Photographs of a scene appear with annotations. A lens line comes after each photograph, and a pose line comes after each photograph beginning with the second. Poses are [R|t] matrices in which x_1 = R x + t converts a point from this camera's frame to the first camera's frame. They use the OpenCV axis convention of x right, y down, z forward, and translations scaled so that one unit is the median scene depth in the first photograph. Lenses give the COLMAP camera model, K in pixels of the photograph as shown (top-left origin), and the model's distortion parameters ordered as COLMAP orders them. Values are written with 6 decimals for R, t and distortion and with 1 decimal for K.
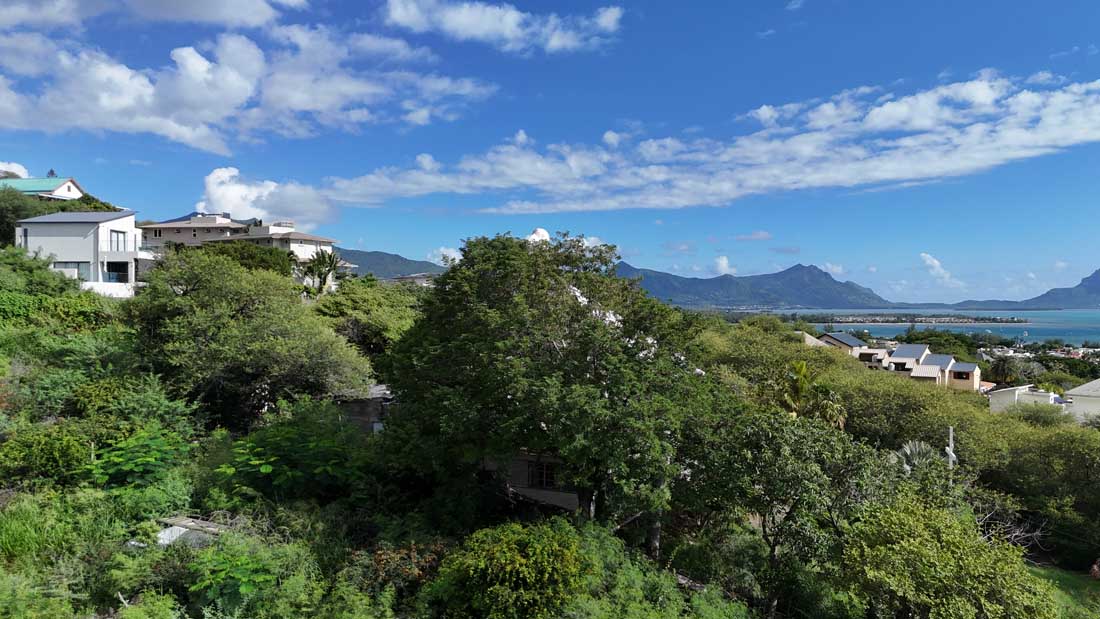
lens RADIAL K [[823.5, 0, 550.0], [0, 823.5, 309.5], [0, 0, 1]] dist [0.000372, -0.004252]
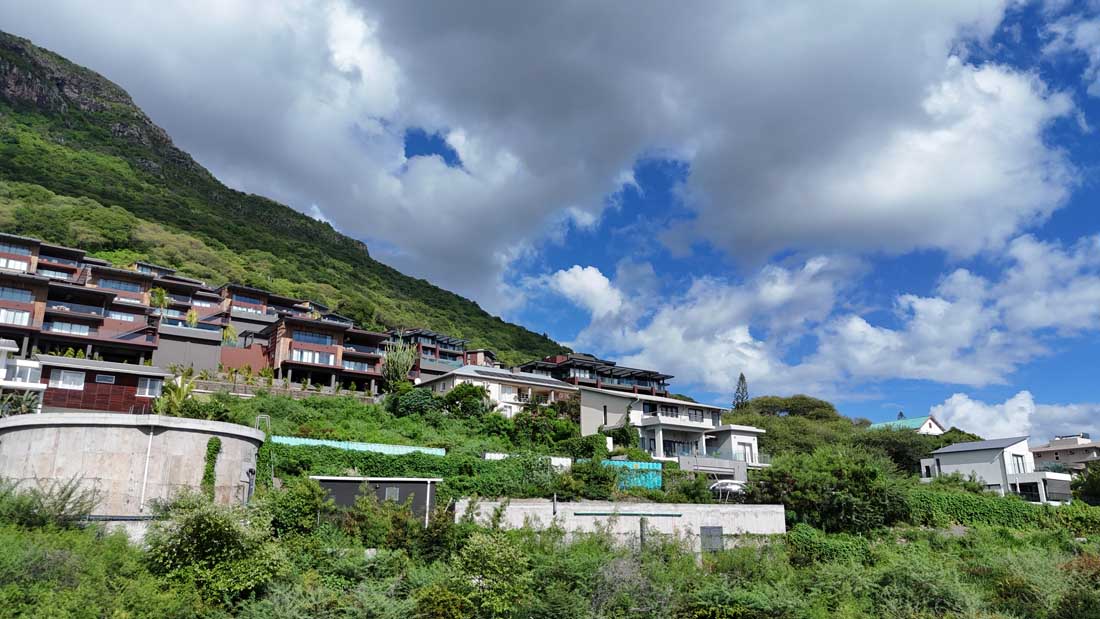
lens RADIAL K [[823.5, 0, 550.0], [0, 823.5, 309.5], [0, 0, 1]] dist [0.000372, -0.004252]
pose [[0.670389, -0.204498, -0.713273, -0.084391], [-0.005283, 0.959933, -0.280181, 0.023815], [0.741991, 0.191599, 0.642448, -0.171250]]
